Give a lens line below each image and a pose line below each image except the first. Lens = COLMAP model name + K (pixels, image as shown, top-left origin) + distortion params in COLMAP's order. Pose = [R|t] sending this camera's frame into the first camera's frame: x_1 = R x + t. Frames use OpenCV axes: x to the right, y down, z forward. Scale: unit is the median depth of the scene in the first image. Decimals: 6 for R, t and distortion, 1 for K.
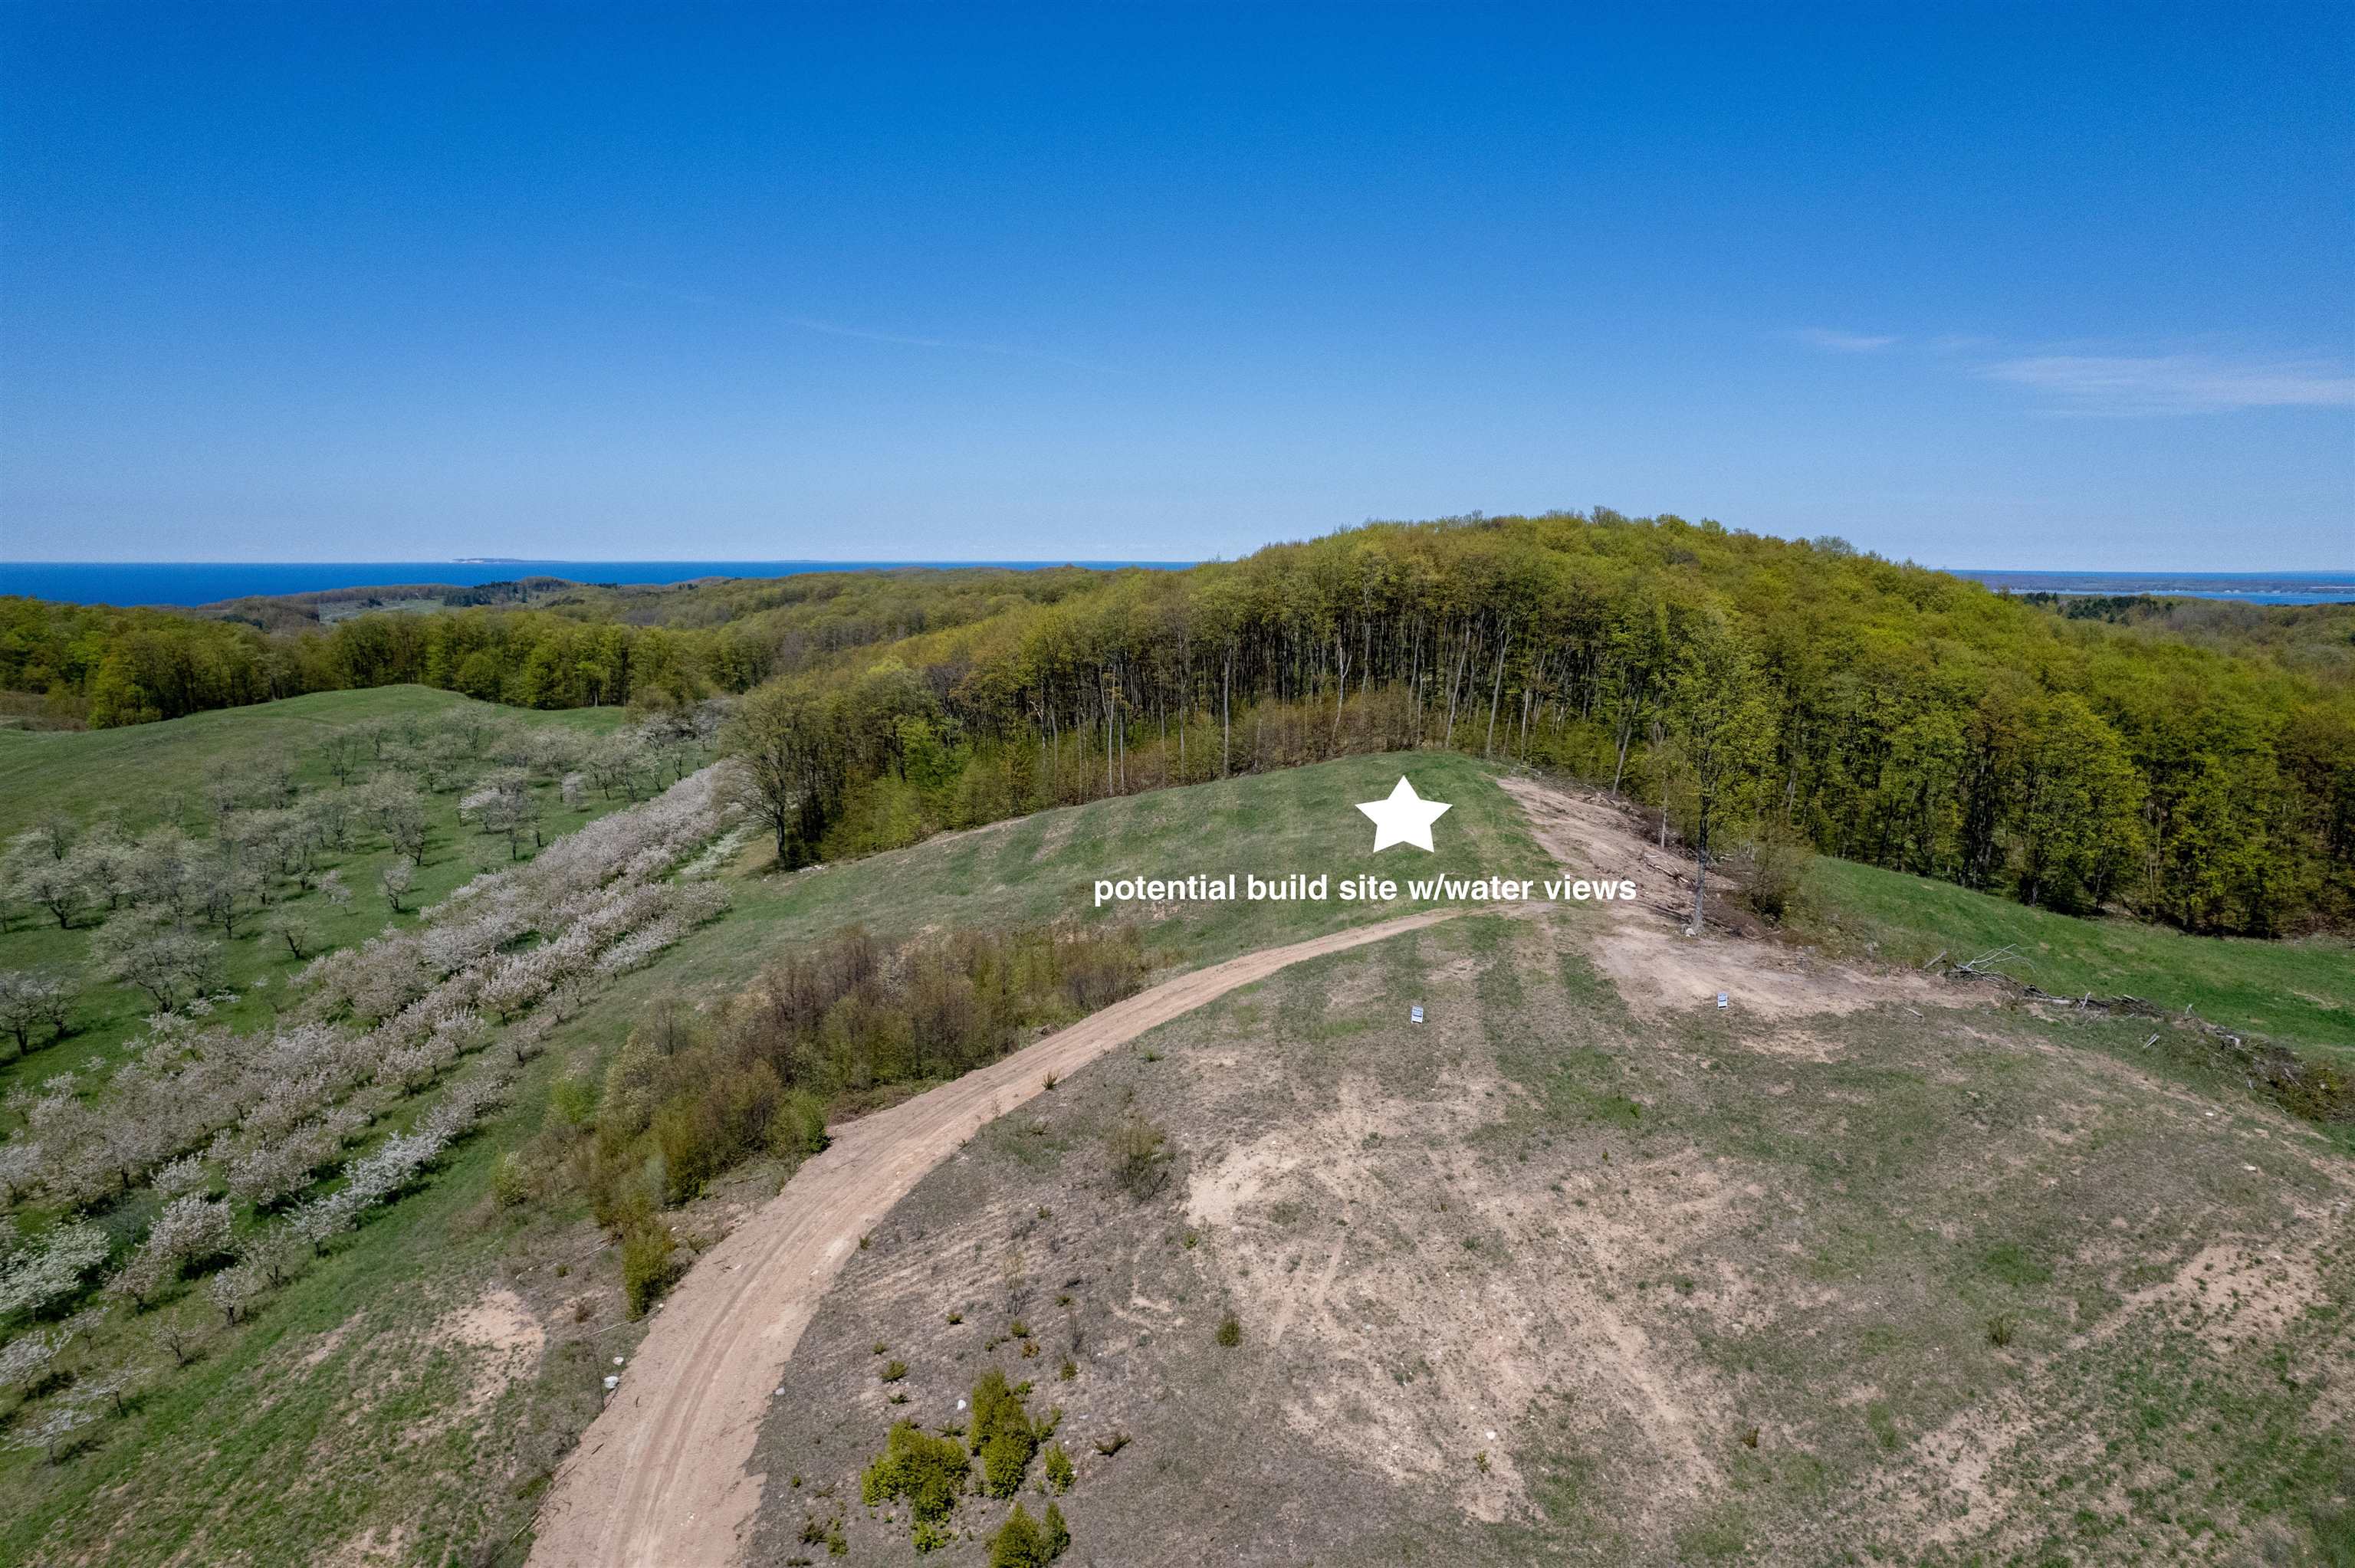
lens RADIAL K [[1504.2, 0, 1192.1], [0, 1504.2, 777.9], [0, 0, 1]] dist [-0.078024, 0.070516]
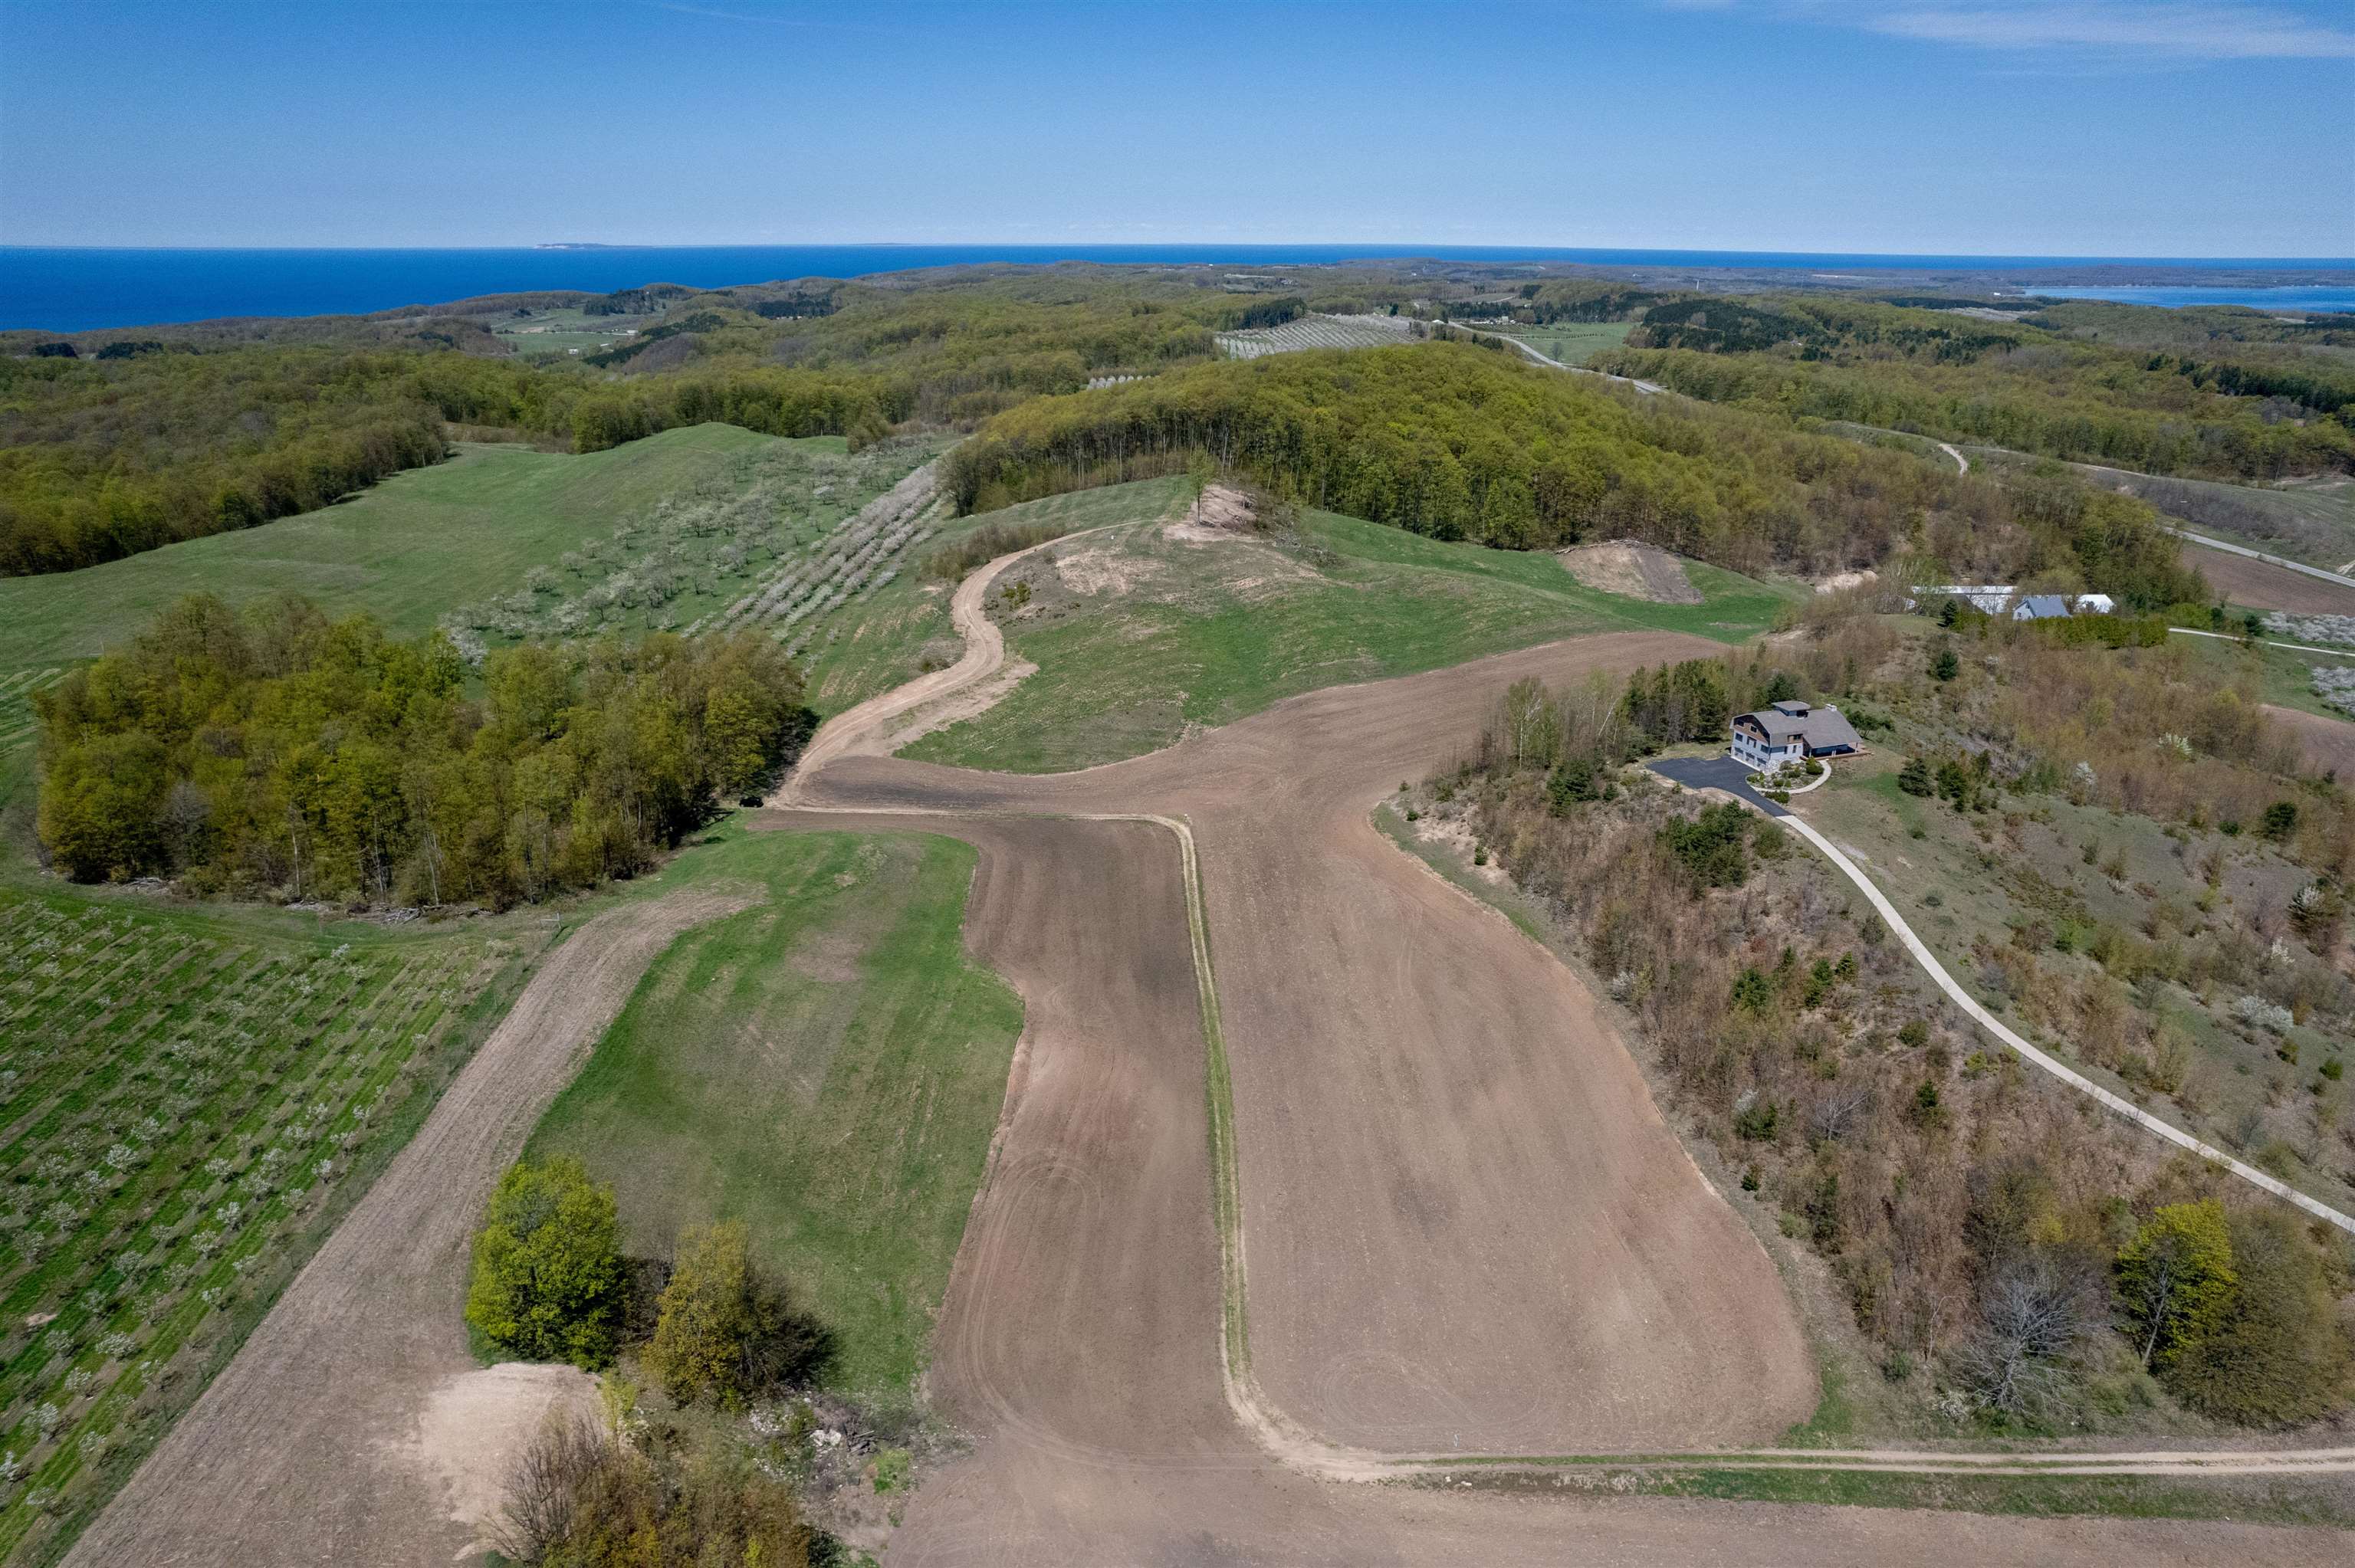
lens RADIAL K [[1504.2, 0, 1180.7], [0, 1504.2, 799.2], [0, 0, 1]] dist [-0.078024, 0.070516]
pose [[0.997598, 0.023422, -0.065184, 0.671995], [-0.009006, 0.976965, 0.213209, -0.043358], [0.068677, -0.212110, 0.974830, -3.663668]]
